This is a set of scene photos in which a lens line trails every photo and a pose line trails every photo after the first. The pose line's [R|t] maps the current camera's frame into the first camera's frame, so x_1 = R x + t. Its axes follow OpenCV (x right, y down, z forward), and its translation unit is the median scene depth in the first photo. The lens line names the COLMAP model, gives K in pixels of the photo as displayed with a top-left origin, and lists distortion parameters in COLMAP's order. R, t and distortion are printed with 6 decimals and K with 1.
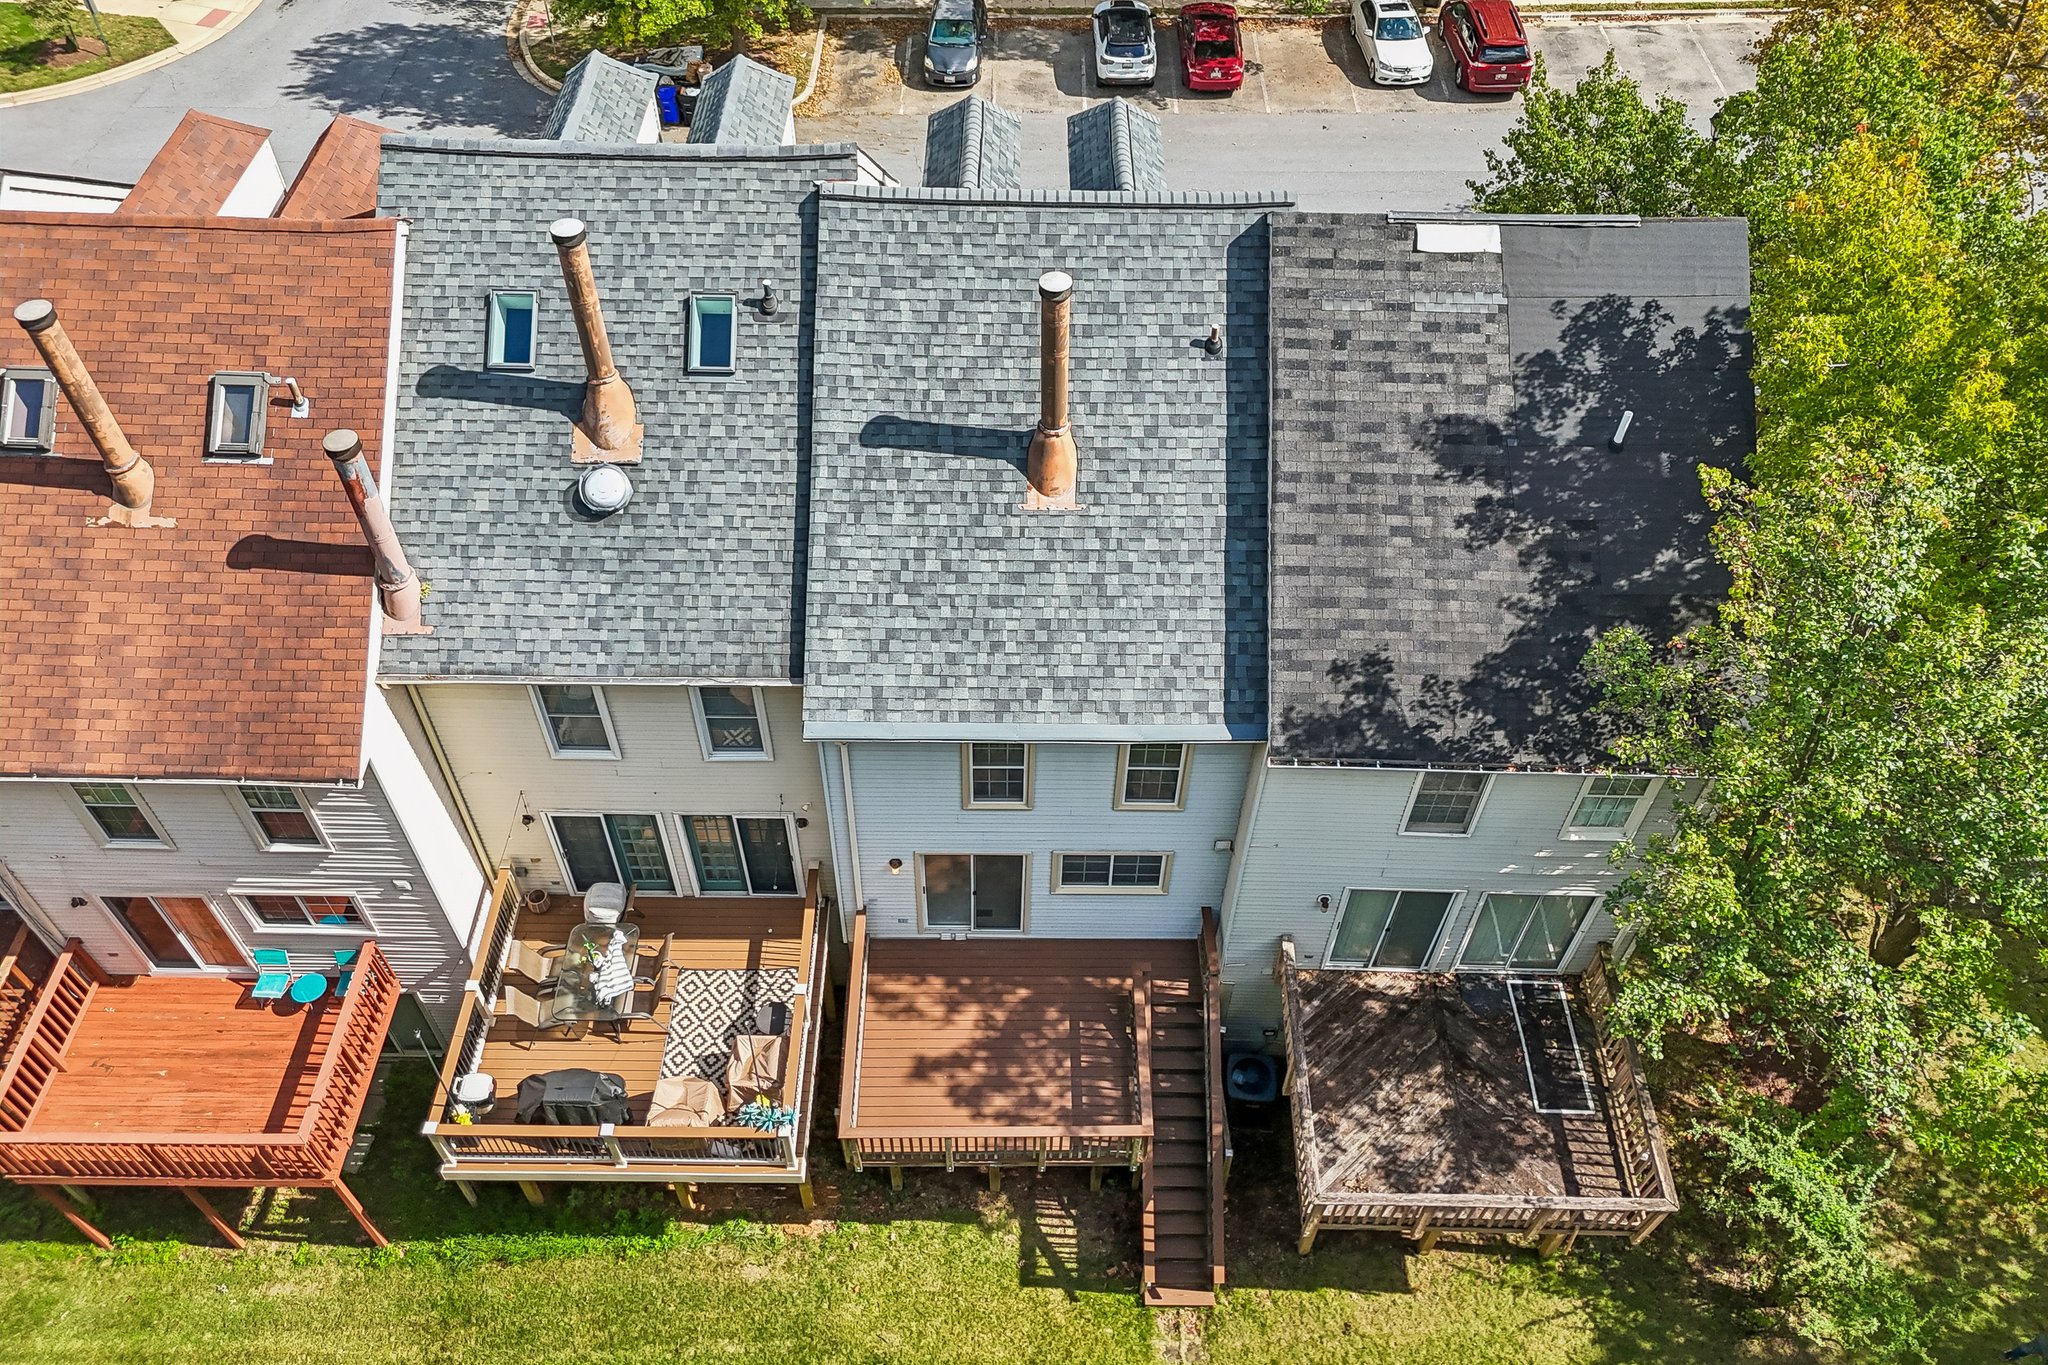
lens RADIAL K [[1507.0, 0, 1024.0], [0, 1507.0, 682.5], [0, 0, 1]] dist [0.093302, -0.078671]
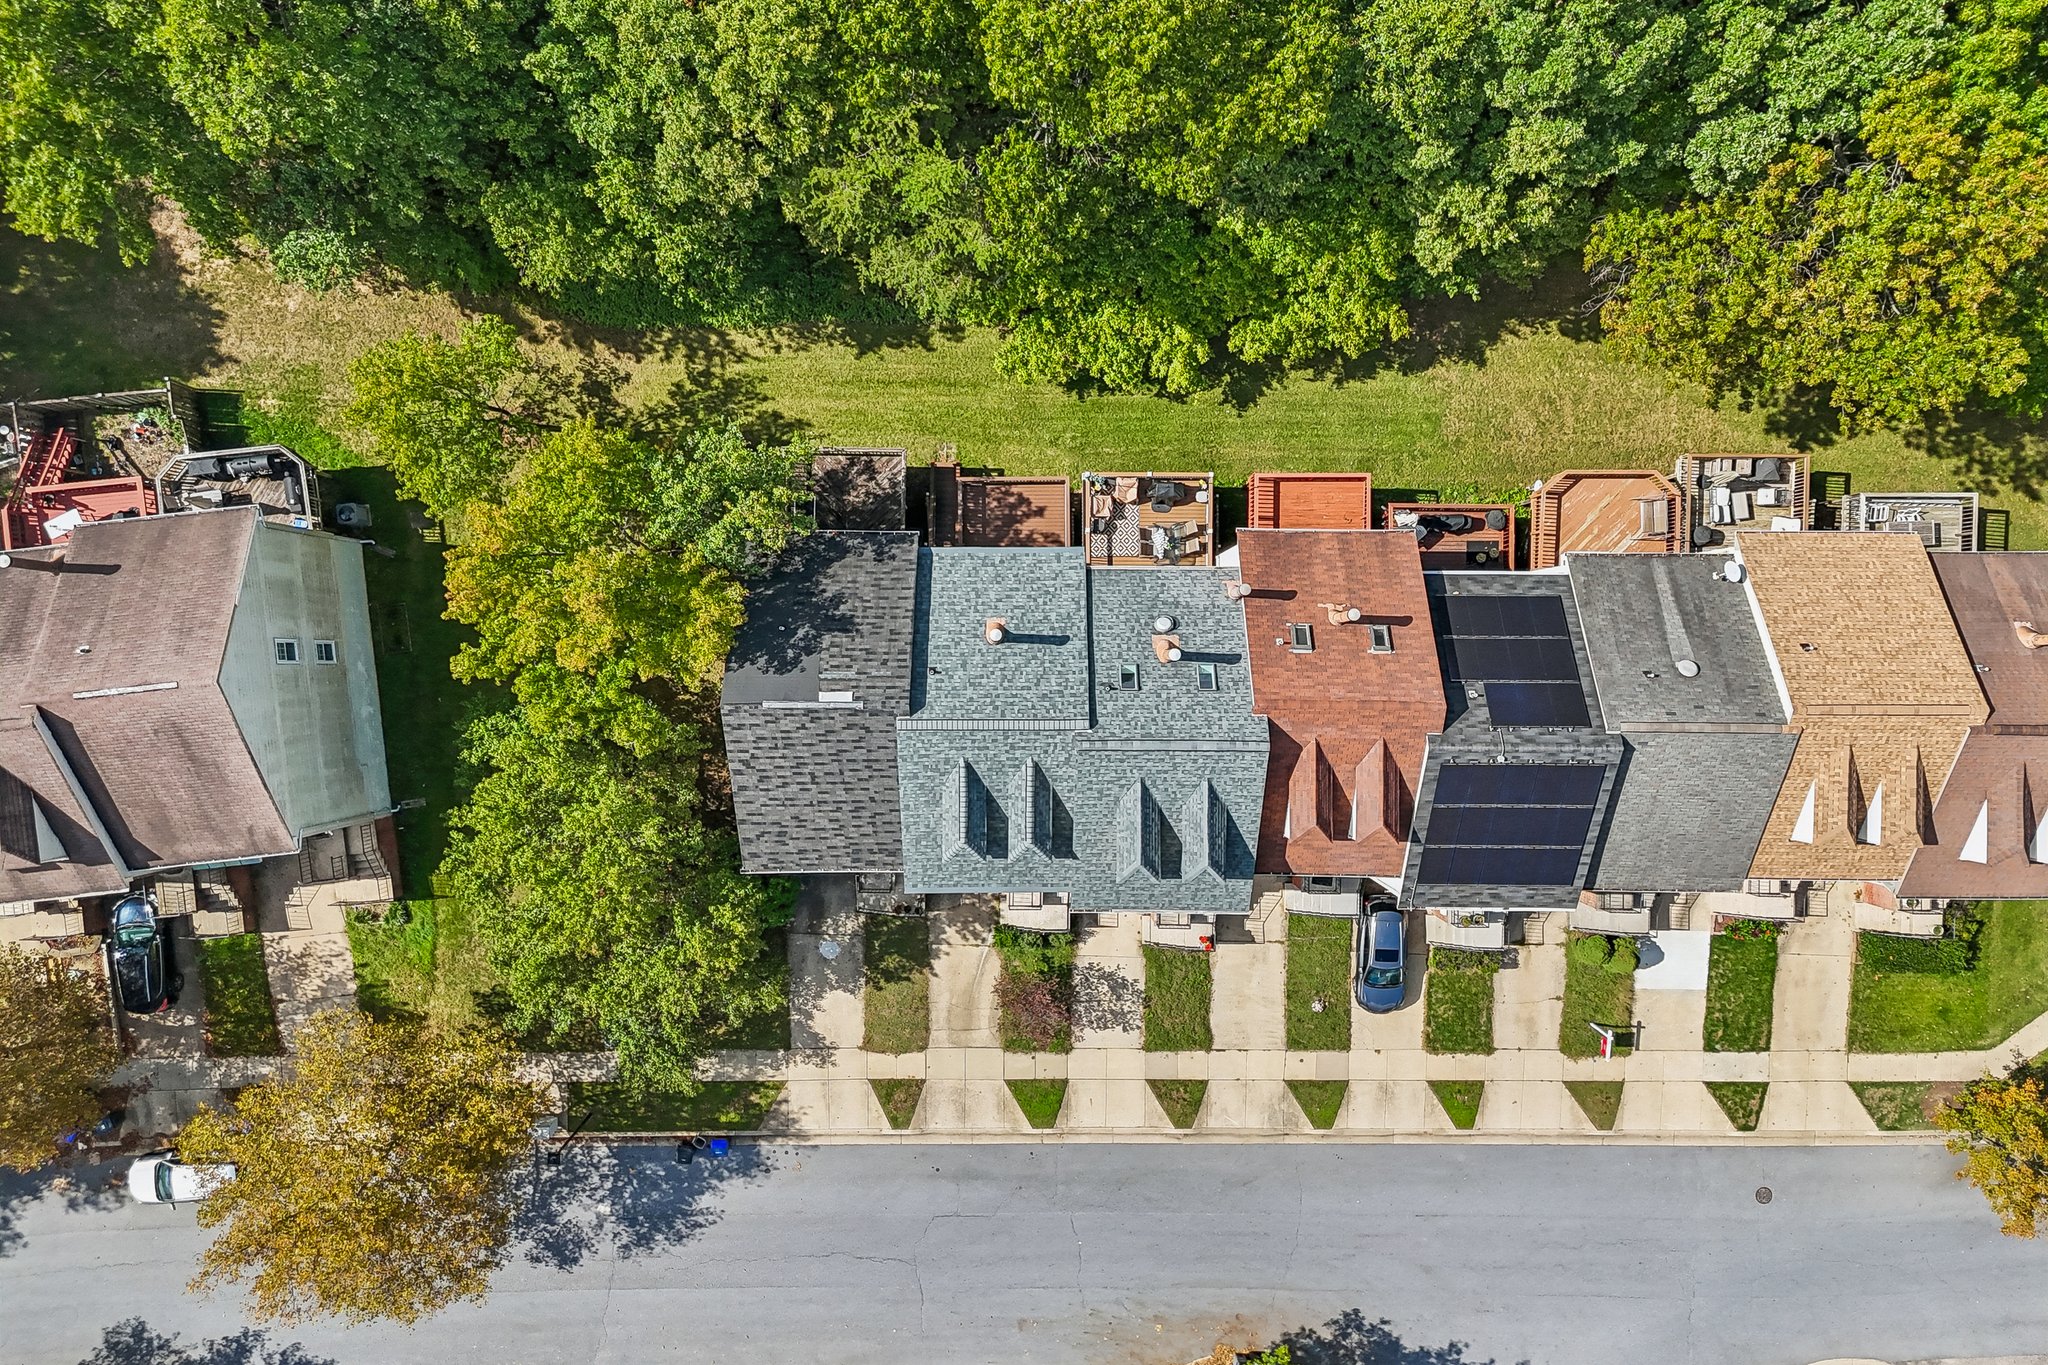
lens RADIAL K [[1507.0, 0, 1024.0], [0, 1507.0, 682.5], [0, 0, 1]] dist [0.093302, -0.078671]
pose [[-0.999464, -0.004332, -0.032463, 0.053631], [-0.017279, -0.772286, 0.635040, -1.862598], [-0.027822, 0.635260, 0.771797, -0.954613]]
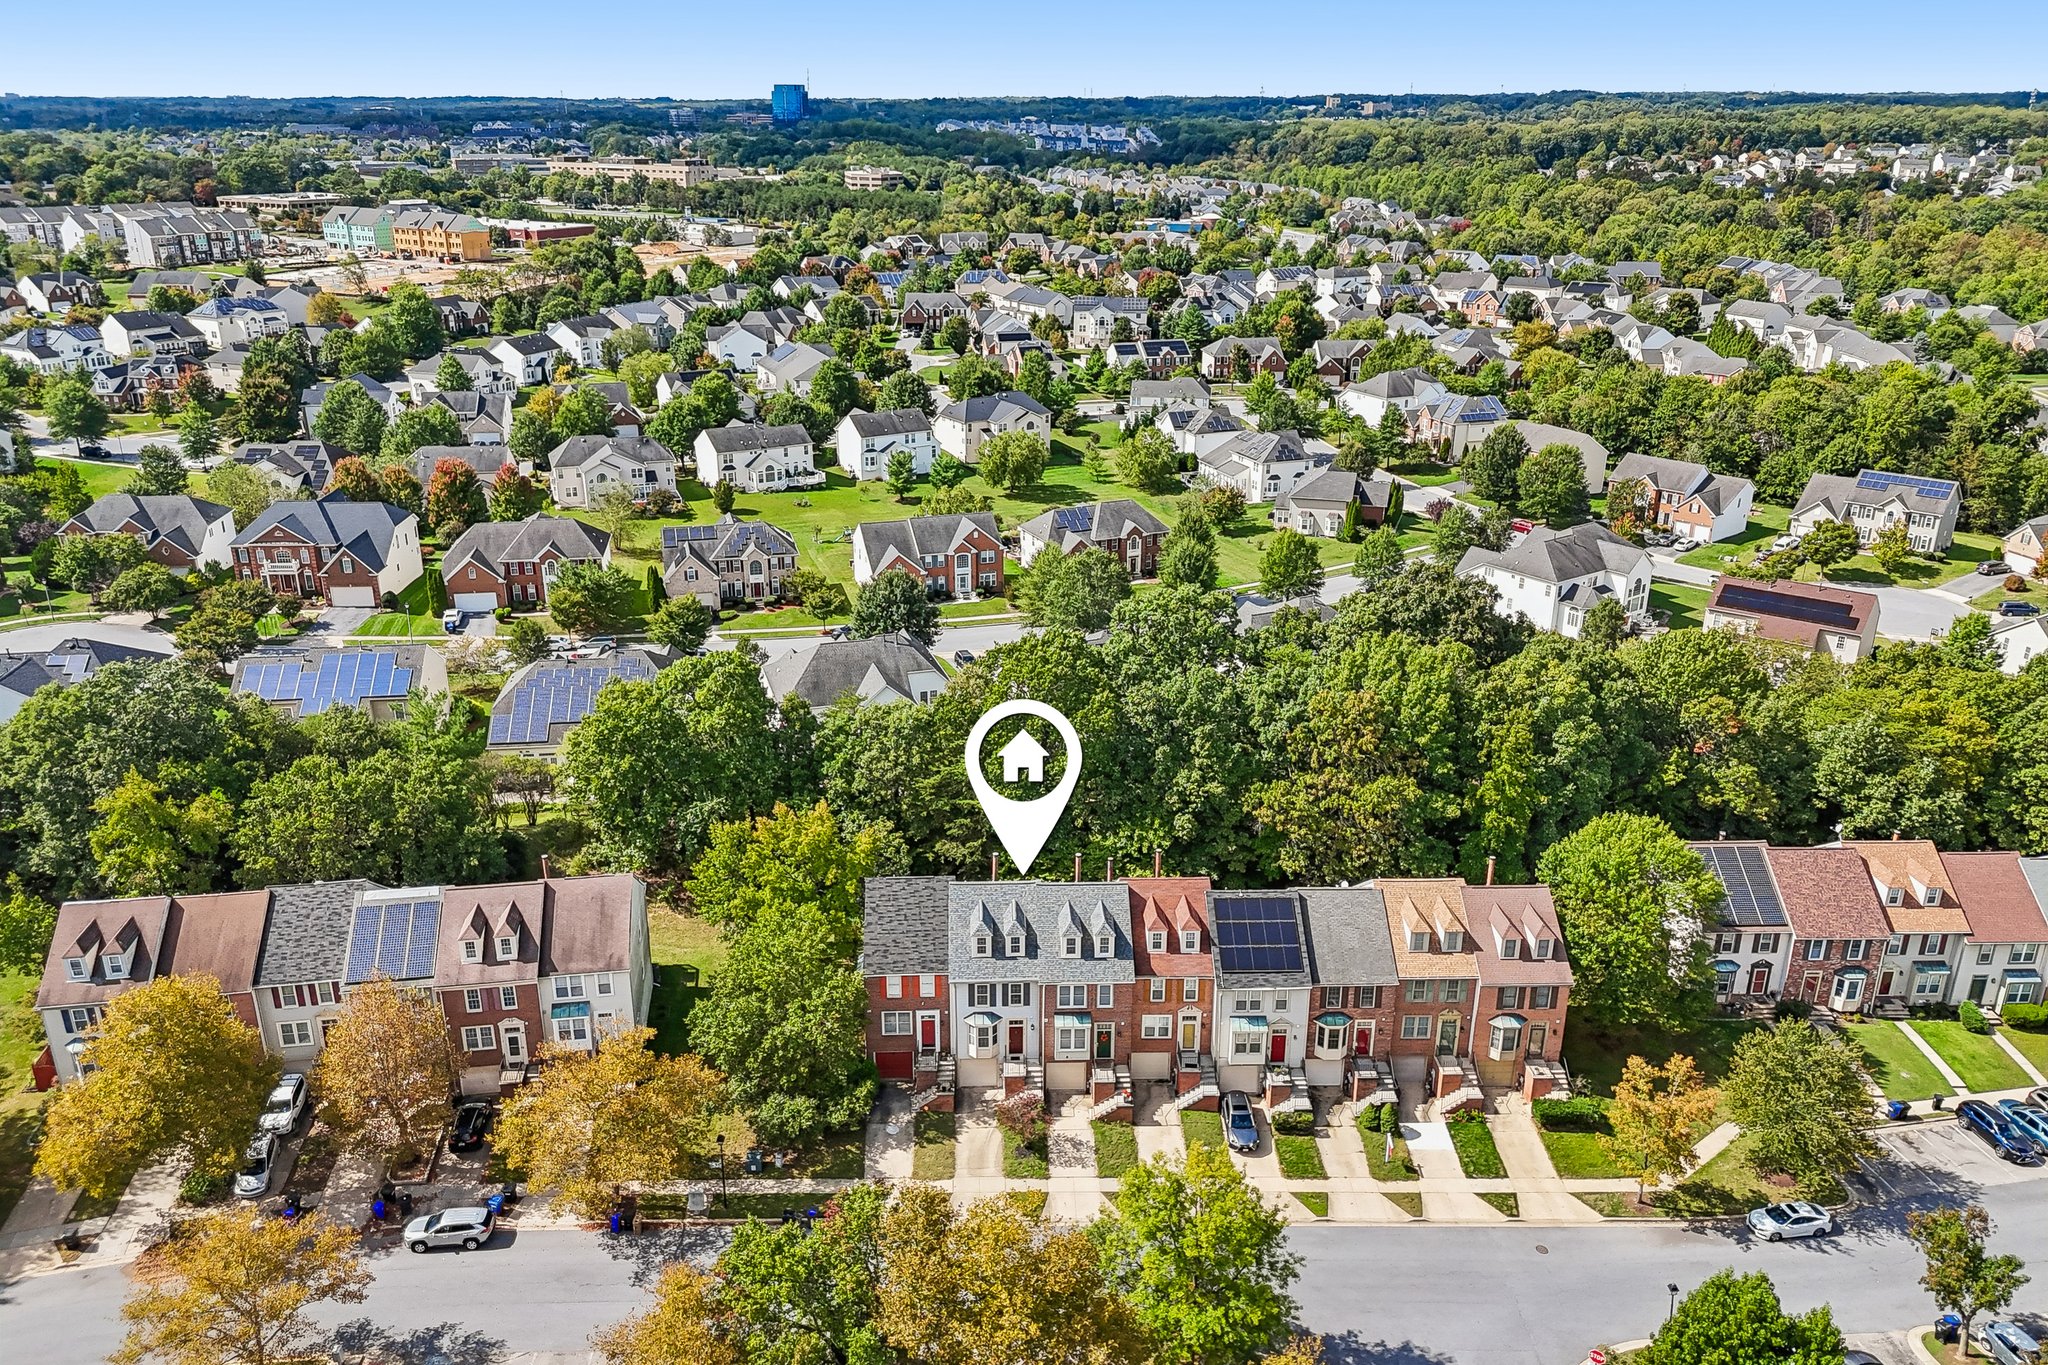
lens RADIAL K [[1510.0, 0, 1018.6], [0, 1510.0, 674.8], [0, 0, 1]] dist [0.074629, -0.067968]
pose [[-0.999116, -0.015762, -0.038962, 0.156973], [-0.042003, 0.341341, 0.939001, -5.468401], [-0.001501, 0.939807, -0.341701, 2.118670]]
